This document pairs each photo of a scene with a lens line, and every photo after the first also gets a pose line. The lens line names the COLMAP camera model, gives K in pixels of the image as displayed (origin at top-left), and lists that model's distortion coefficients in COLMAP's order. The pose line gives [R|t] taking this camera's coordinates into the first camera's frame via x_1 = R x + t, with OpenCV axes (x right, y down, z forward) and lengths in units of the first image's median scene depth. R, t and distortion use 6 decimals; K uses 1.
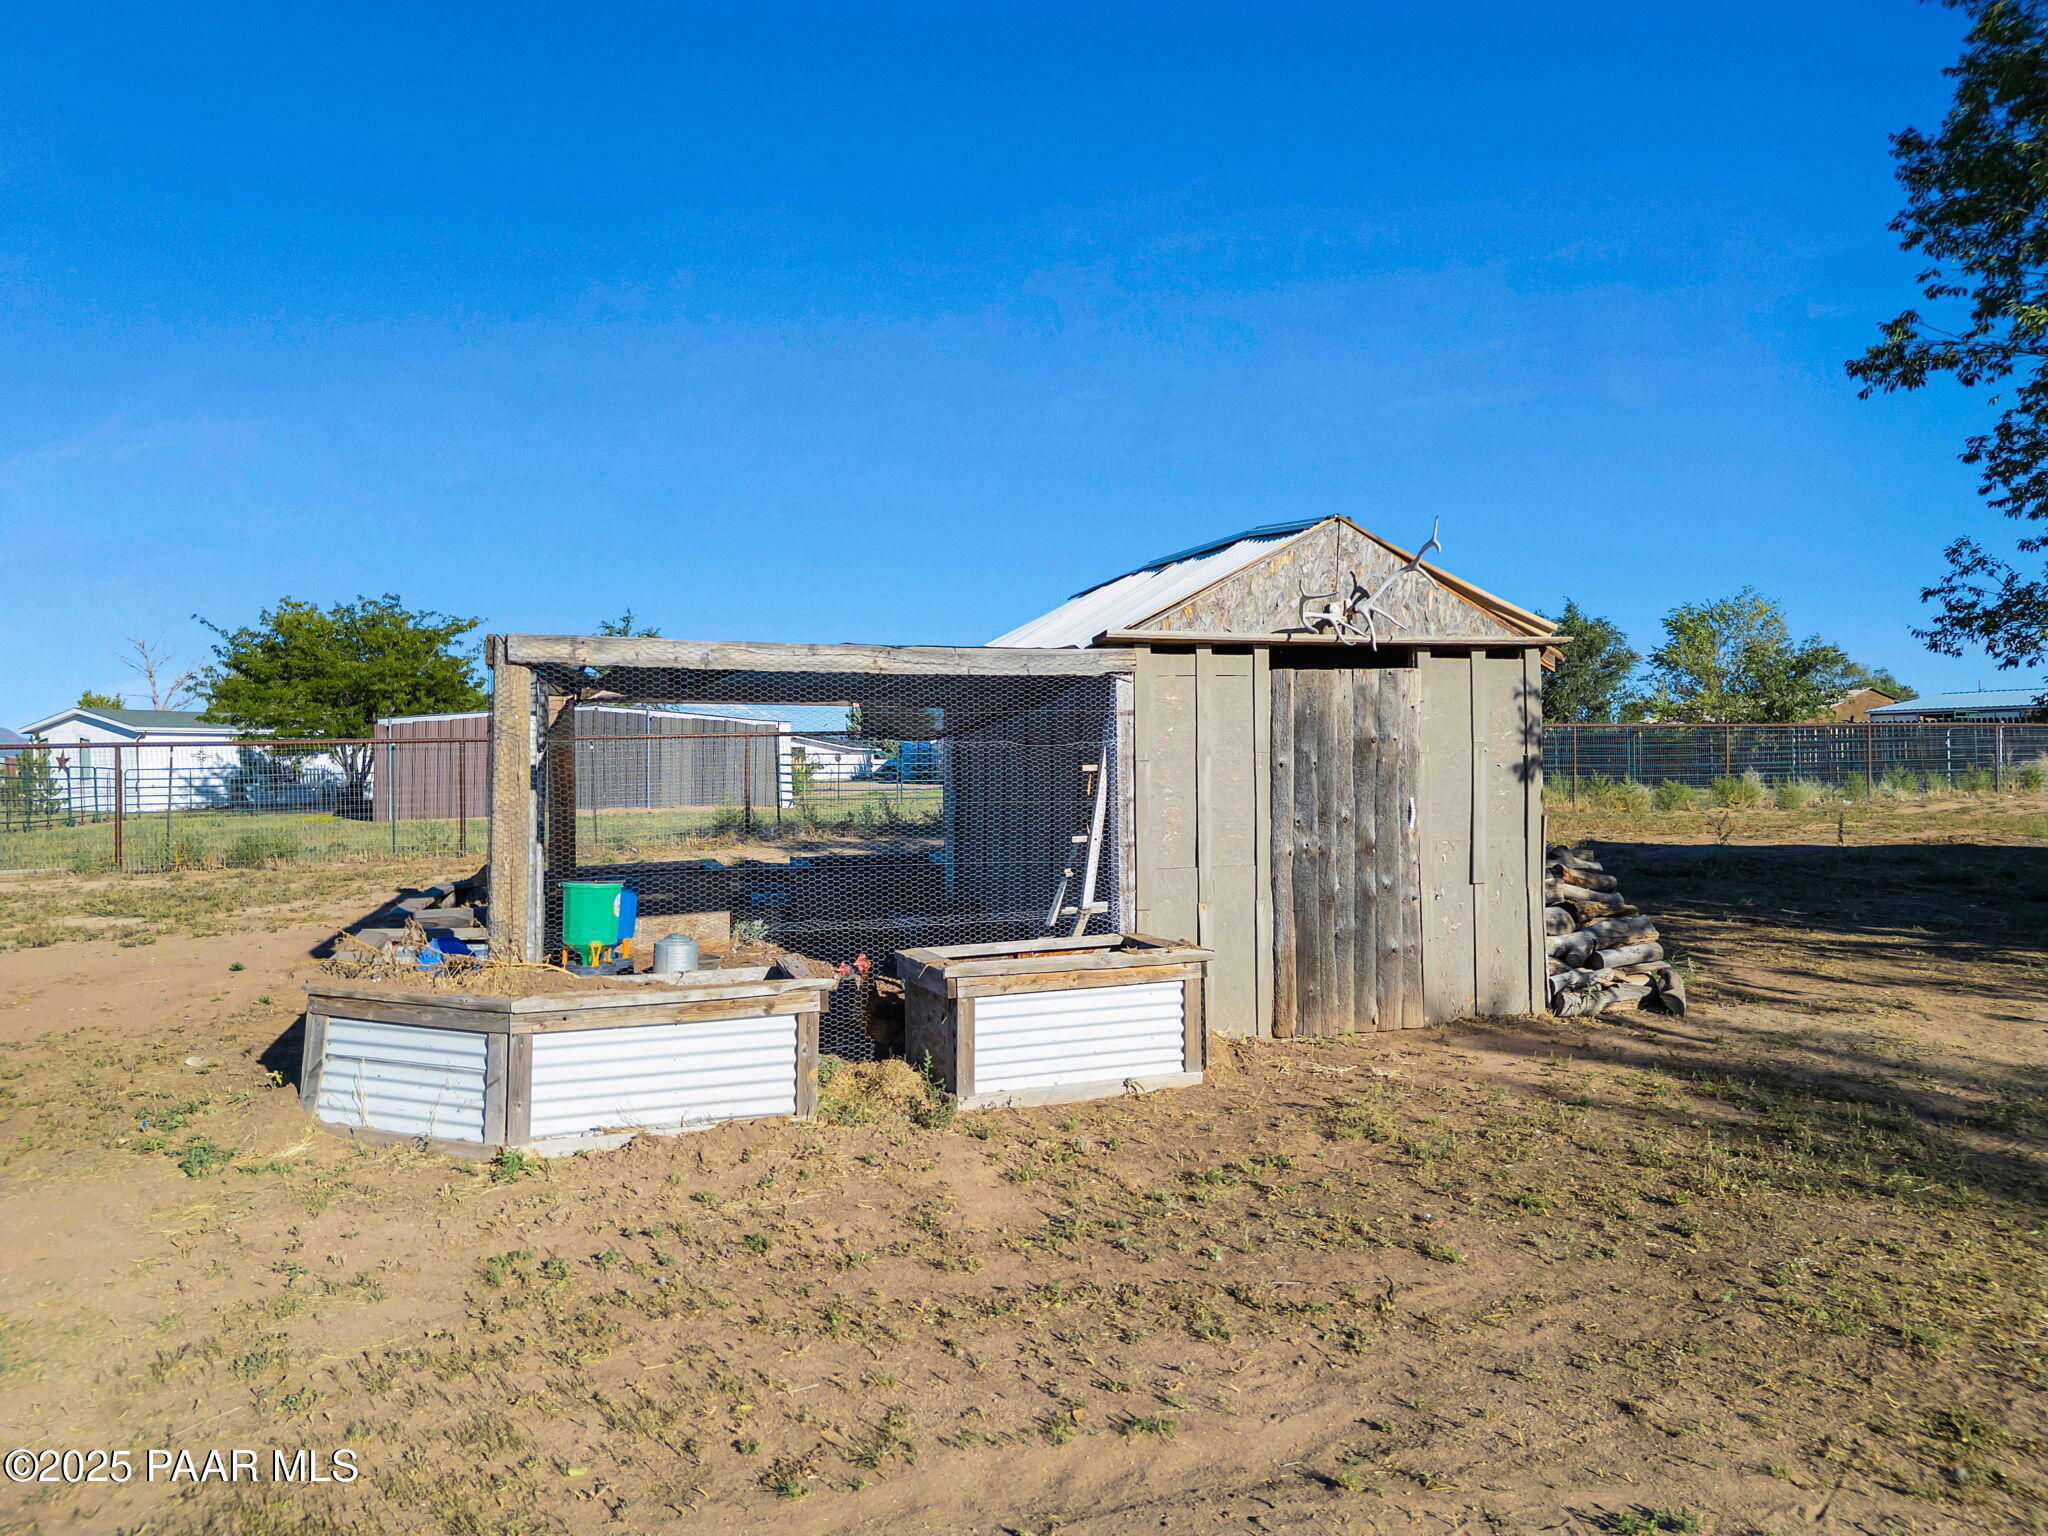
lens RADIAL K [[1448.5, 0, 1030.7], [0, 1448.5, 771.0], [0, 0, 1]] dist [0.067090, -0.057934]
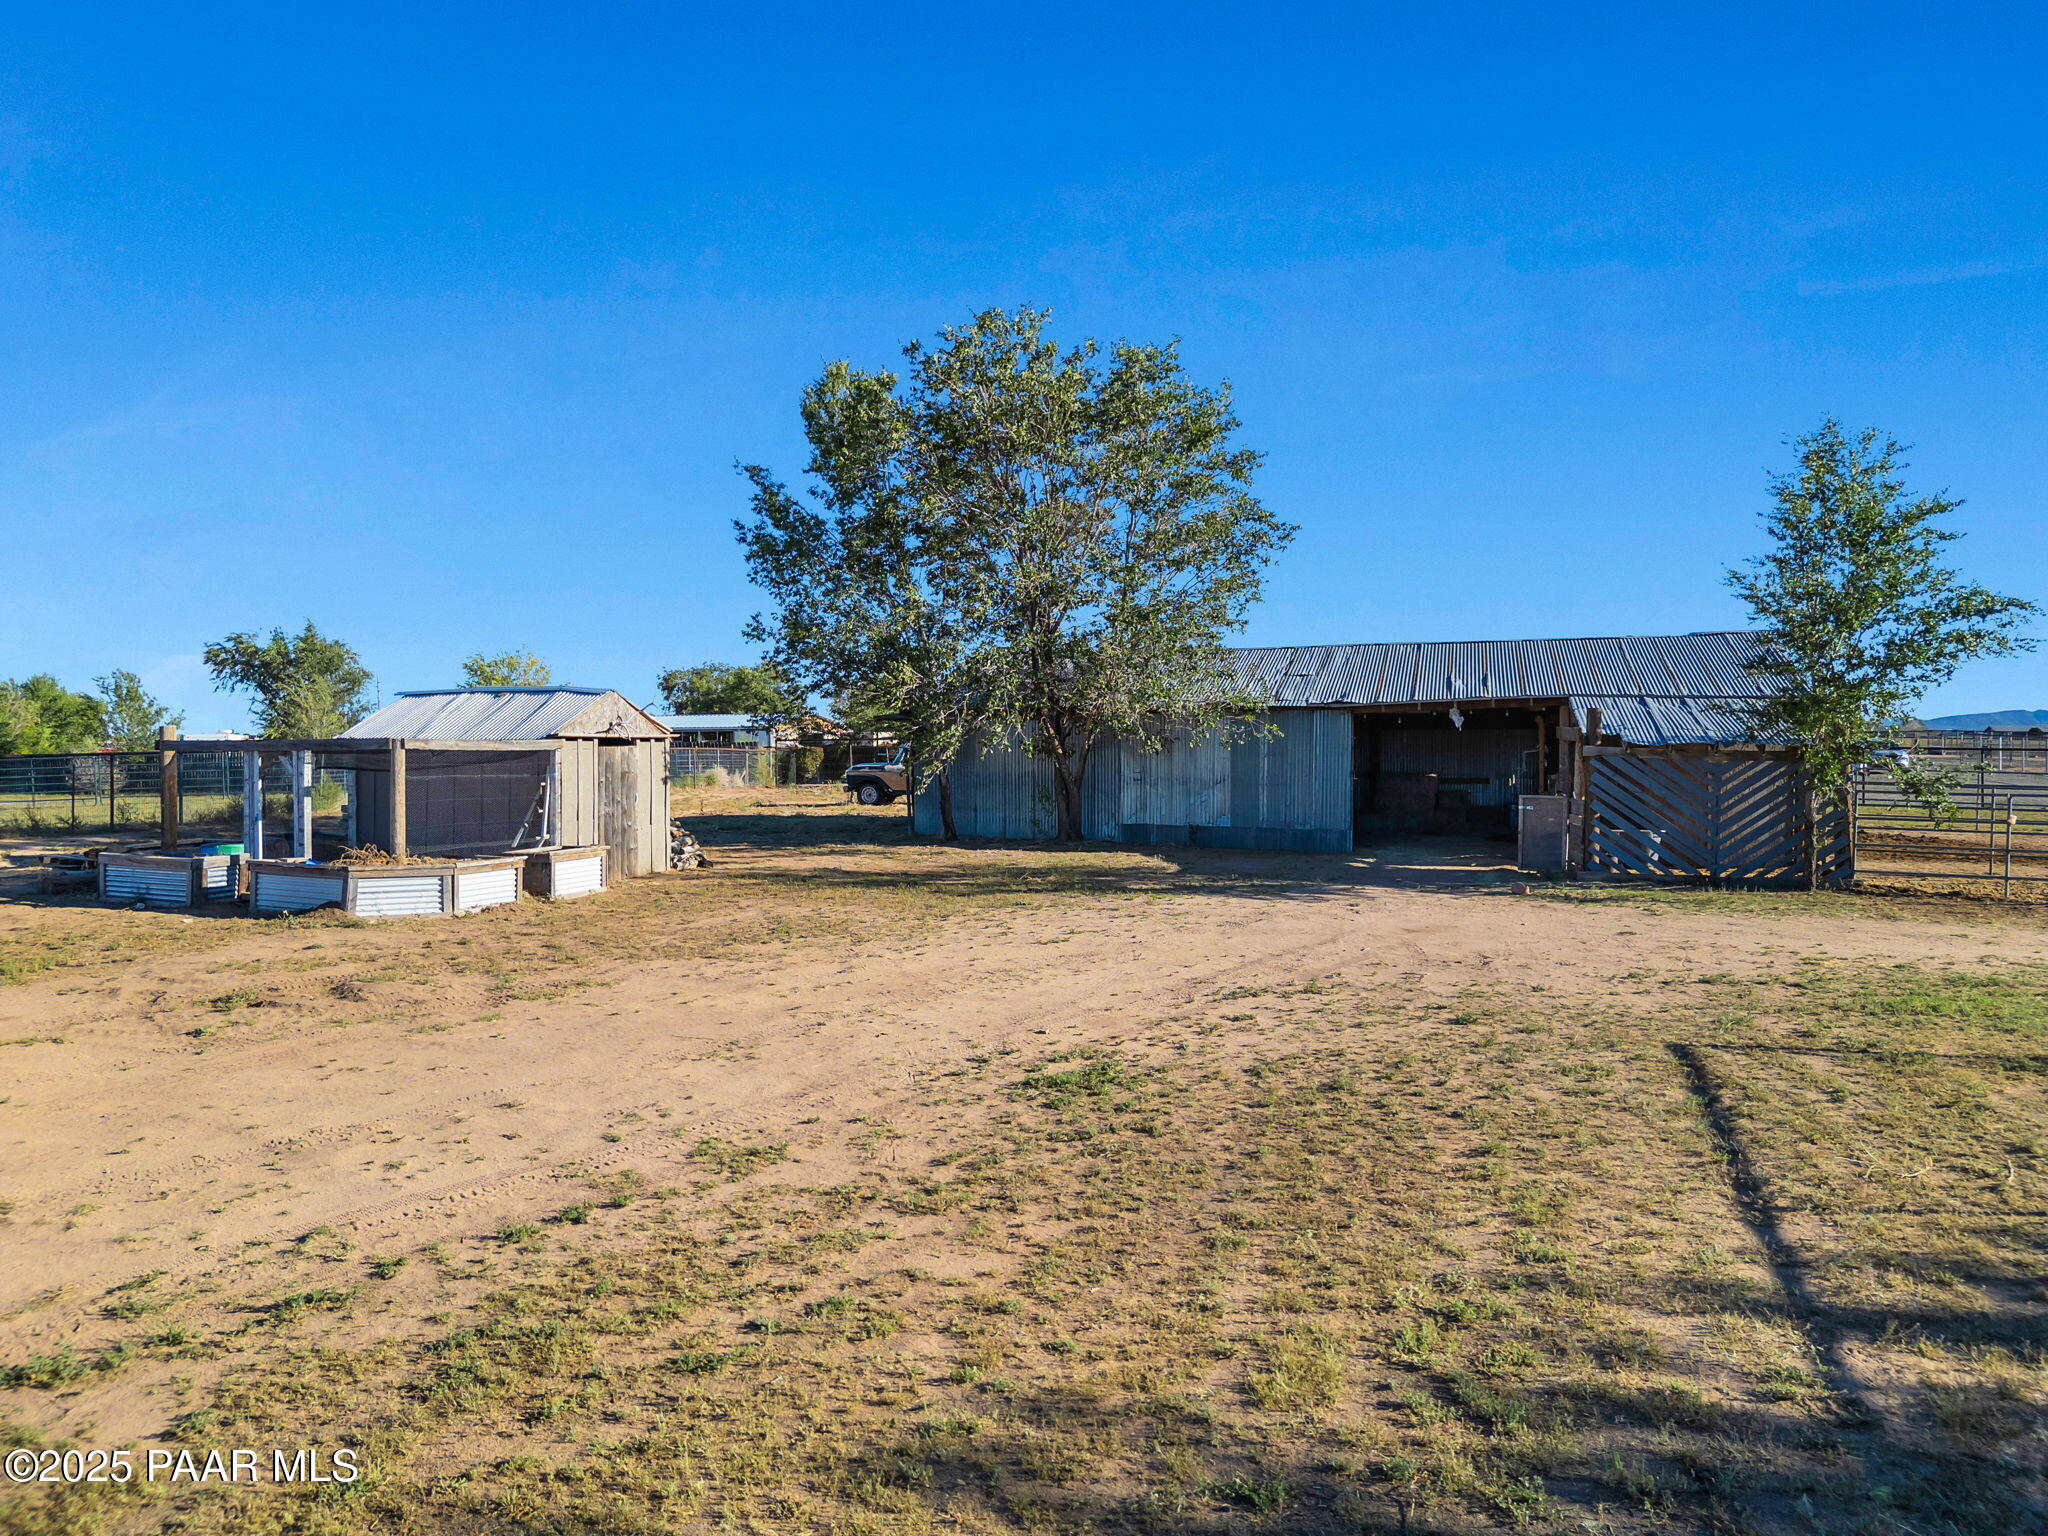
lens RADIAL K [[1420.6, 0, 1018.0], [0, 1420.6, 762.3], [0, 0, 1]] dist [0.062164, -0.050173]
pose [[0.649938, -0.002075, 0.759984, -1.327248], [0.008303, 0.999956, -0.004370, -0.022059], [-0.759942, 0.009150, 0.649927, -1.307552]]
